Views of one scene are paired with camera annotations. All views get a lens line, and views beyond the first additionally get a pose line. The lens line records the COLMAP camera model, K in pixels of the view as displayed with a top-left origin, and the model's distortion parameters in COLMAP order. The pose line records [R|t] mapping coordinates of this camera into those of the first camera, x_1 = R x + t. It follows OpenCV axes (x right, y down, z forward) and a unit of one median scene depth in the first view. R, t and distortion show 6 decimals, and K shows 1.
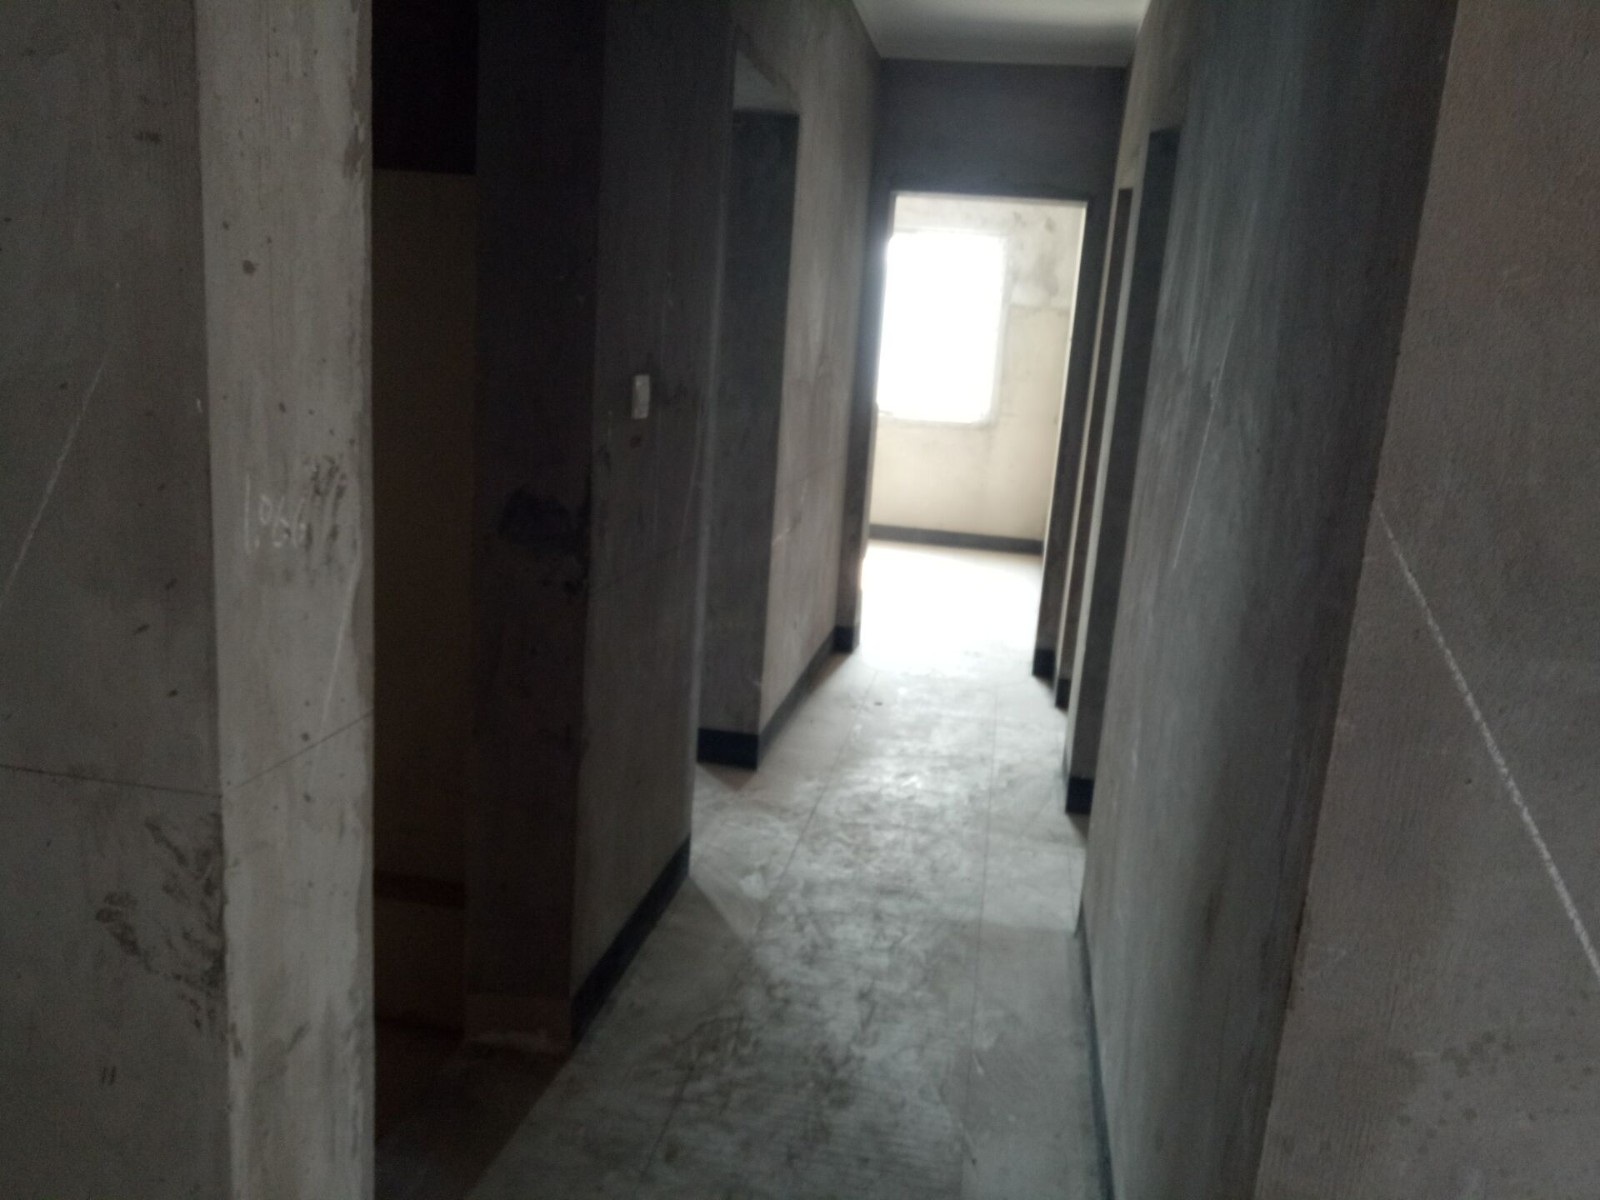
lens RADIAL K [[1209.9, 0, 816.8], [0, 1209.9, 602.1], [0, 0, 1]] dist [0.058928, -0.063178]
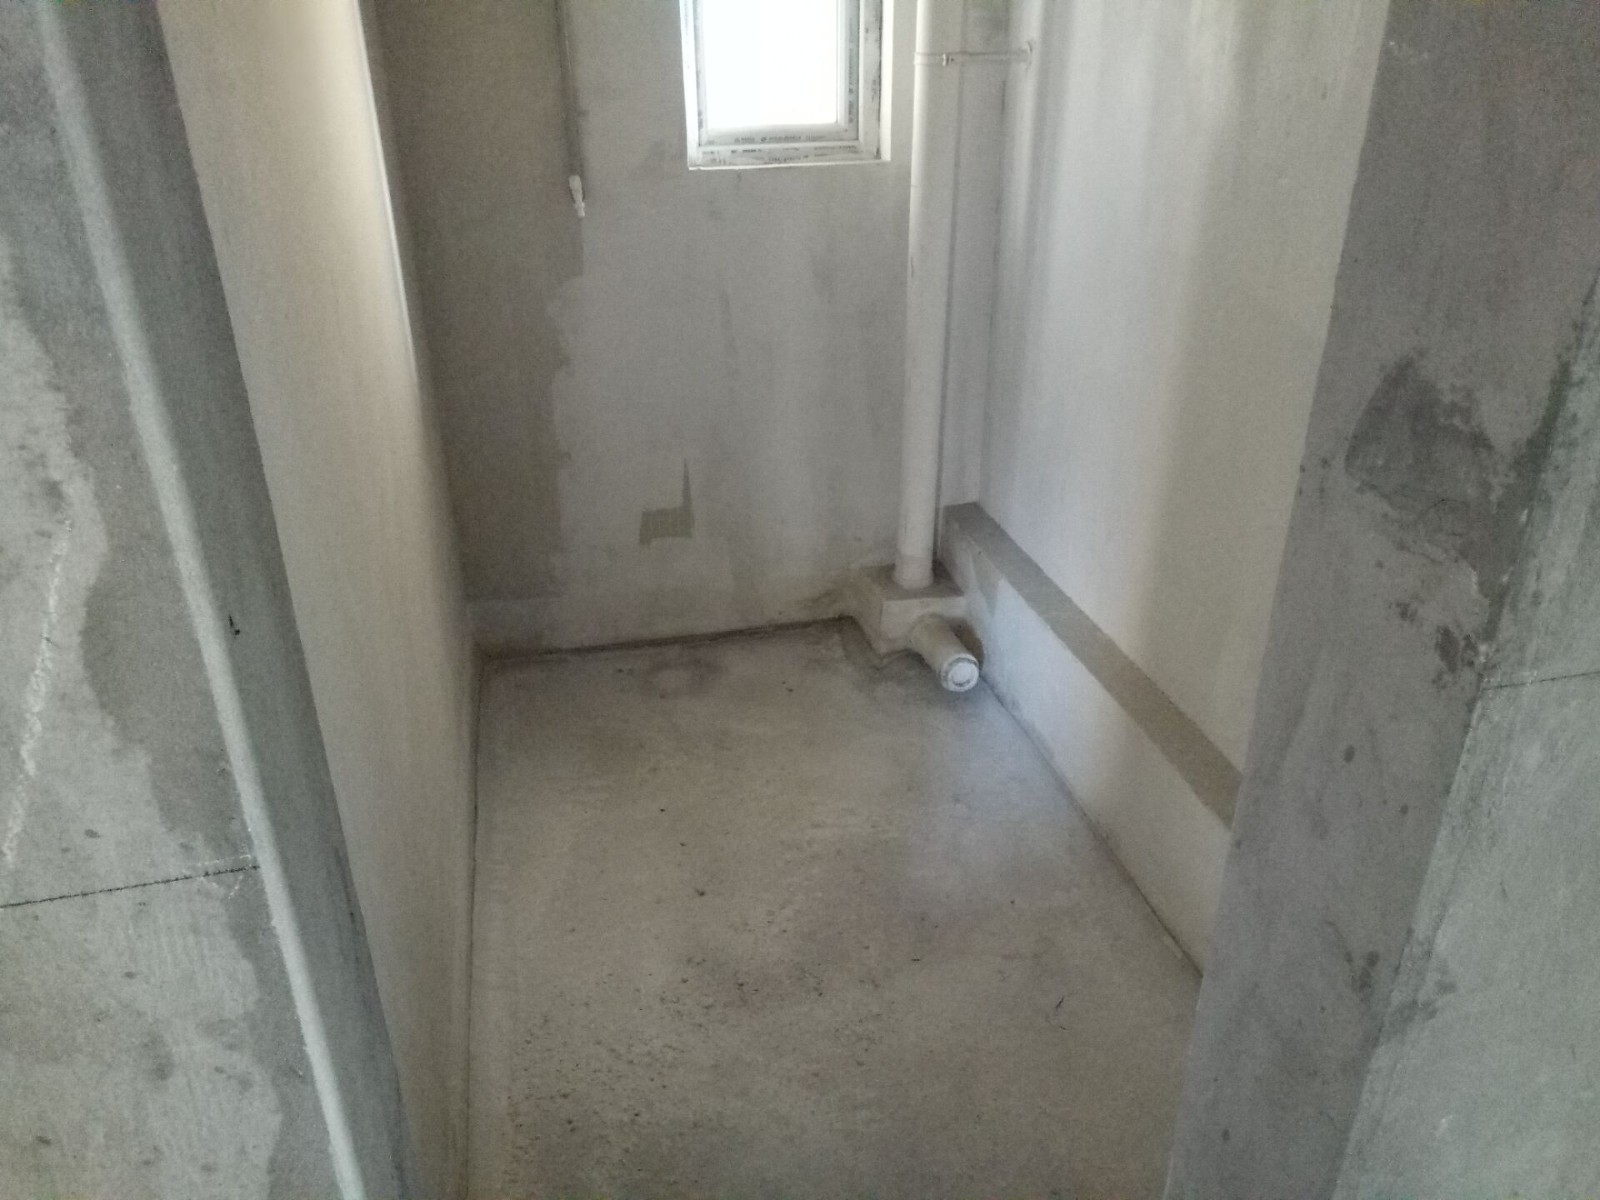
lens RADIAL K [[1209.9, 0, 816.8], [0, 1209.9, 602.1], [0, 0, 1]] dist [0.058928, -0.063178]
pose [[0.395356, 0.328700, -0.857700, 0.036209], [-0.155362, 0.944253, 0.290256, -0.104097], [0.905293, 0.018500, 0.424384, 0.672317]]
